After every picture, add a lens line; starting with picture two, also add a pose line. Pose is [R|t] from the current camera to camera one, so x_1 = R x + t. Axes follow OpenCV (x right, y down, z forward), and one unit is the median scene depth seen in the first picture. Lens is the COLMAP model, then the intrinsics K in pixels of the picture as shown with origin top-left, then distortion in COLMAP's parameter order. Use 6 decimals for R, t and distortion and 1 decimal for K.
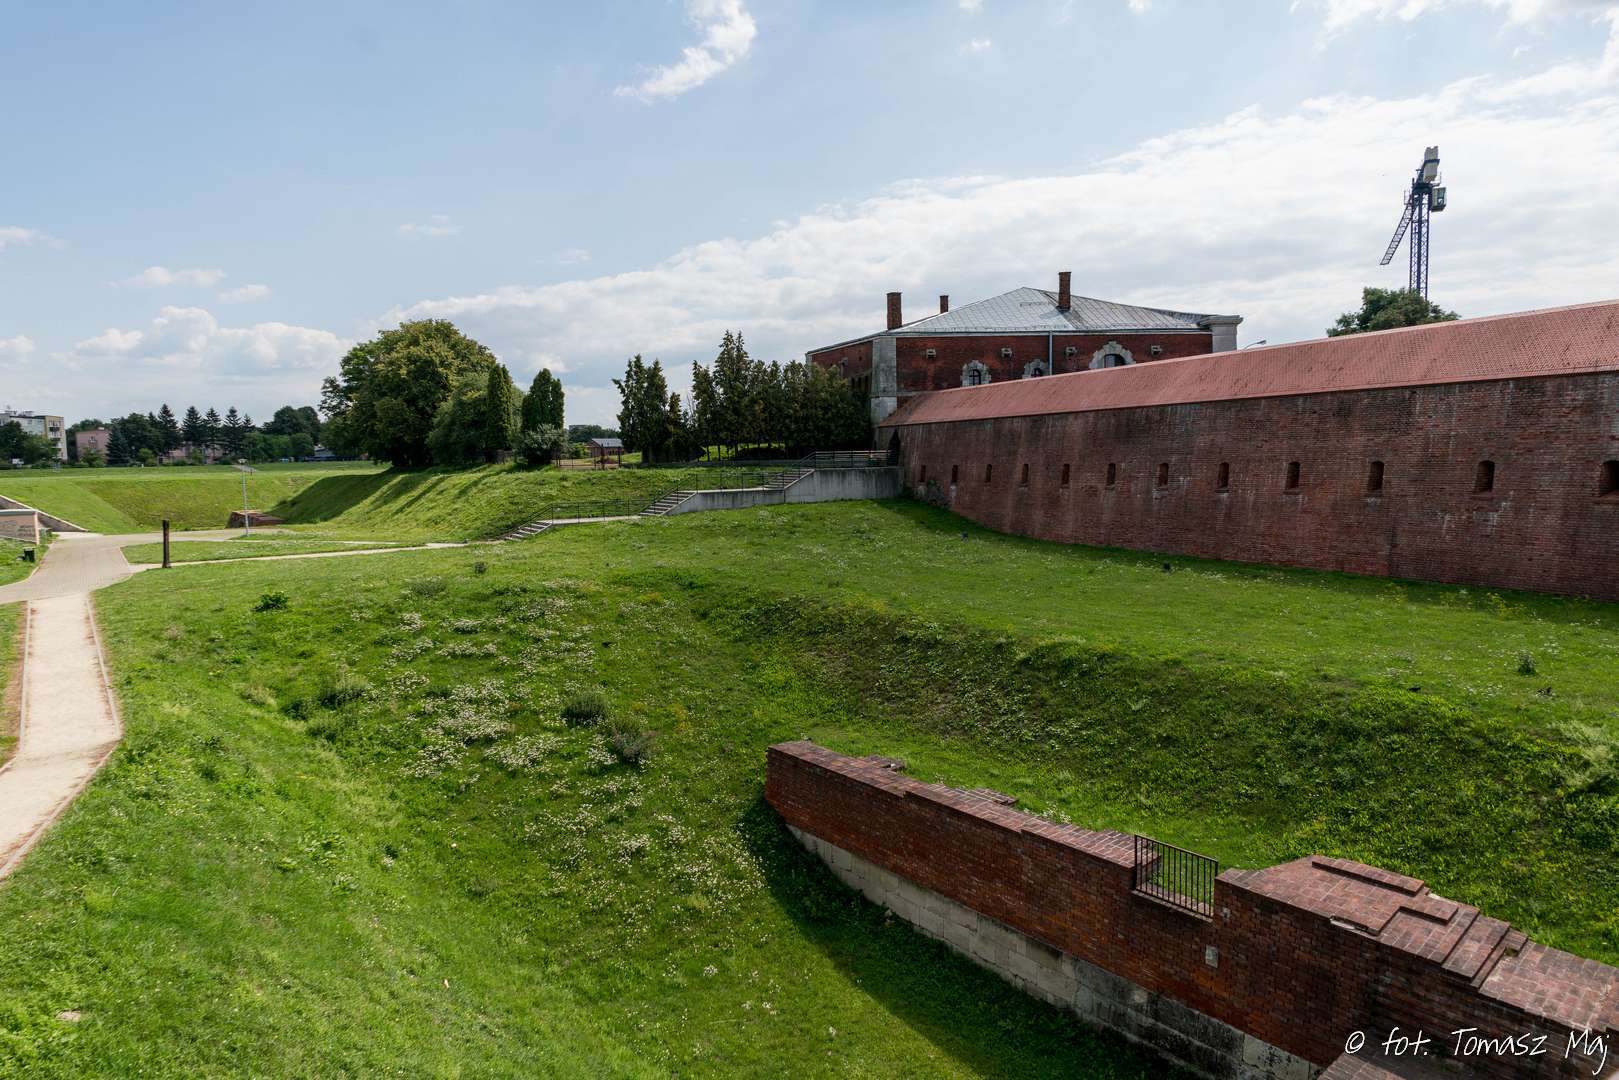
lens RADIAL K [[955.1, 0, 809.1], [0, 955.1, 539.6], [0, 0, 1]] dist [0.000188, -0.000222]
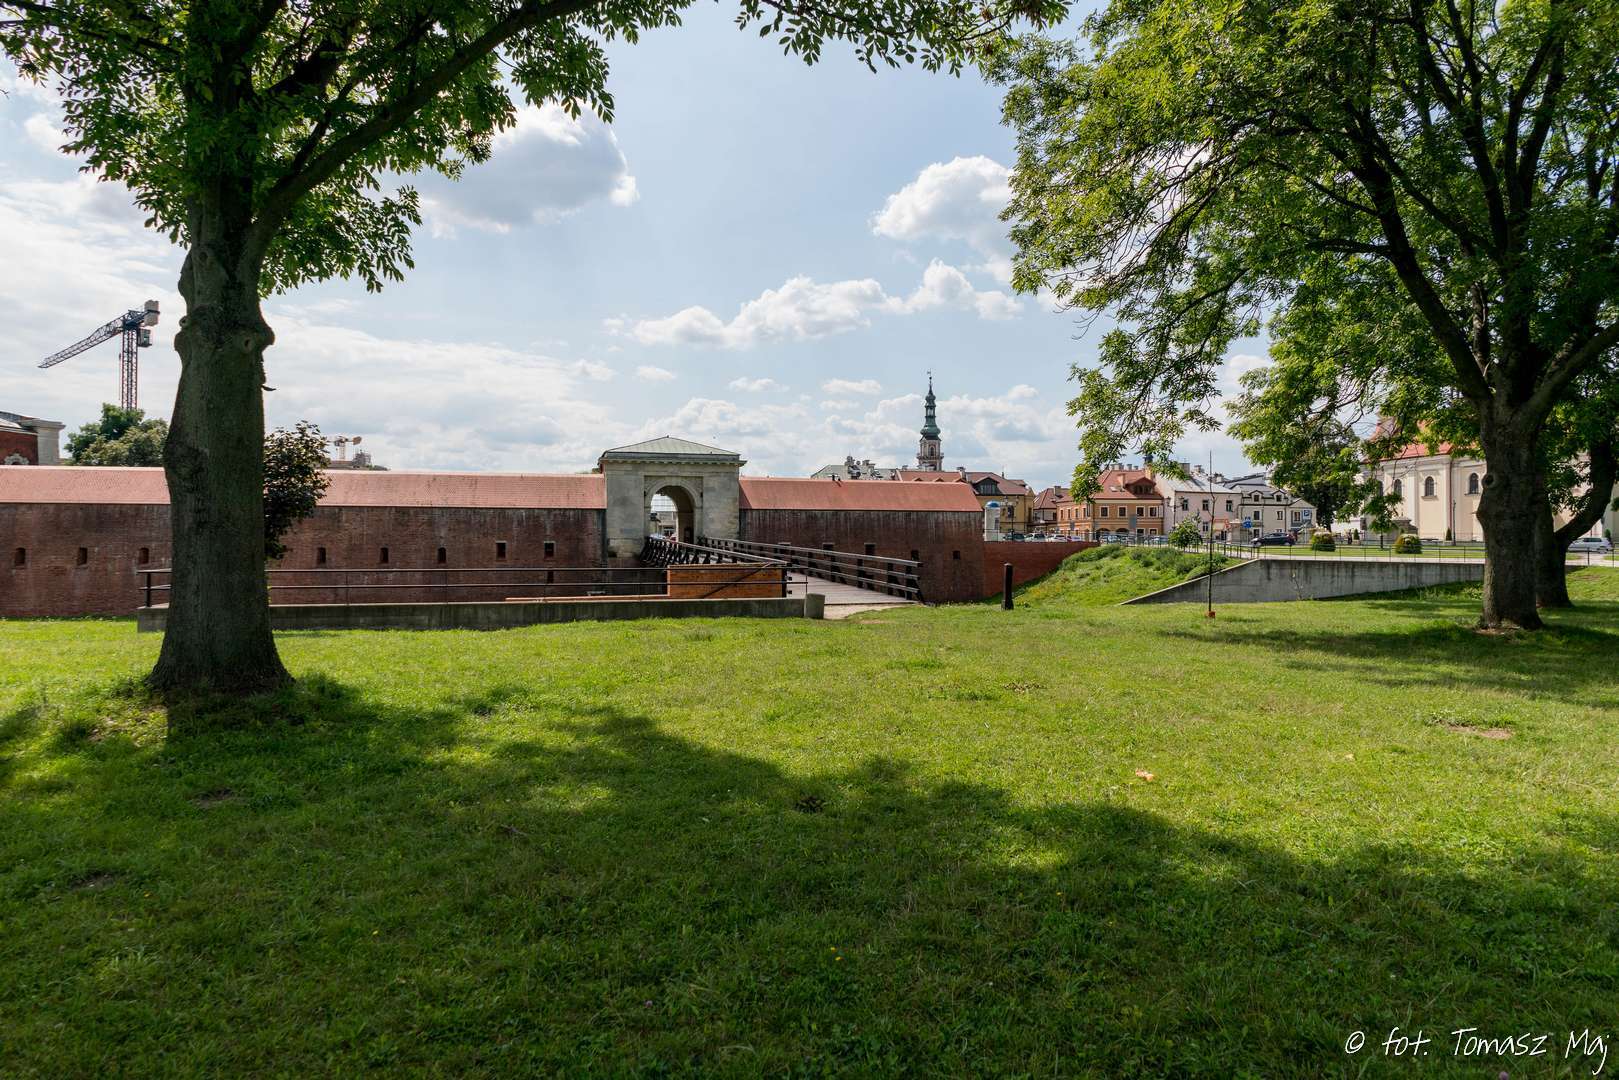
lens RADIAL K [[955.1, 0, 809.2], [0, 955.1, 541.9], [0, 0, 1]] dist [0.000188, -0.000222]
pose [[0.254406, 0.020393, 0.966883, -0.634955], [0.075089, 0.996343, -0.040772, 0.033285], [-0.964178, 0.082975, 0.251944, -0.214517]]
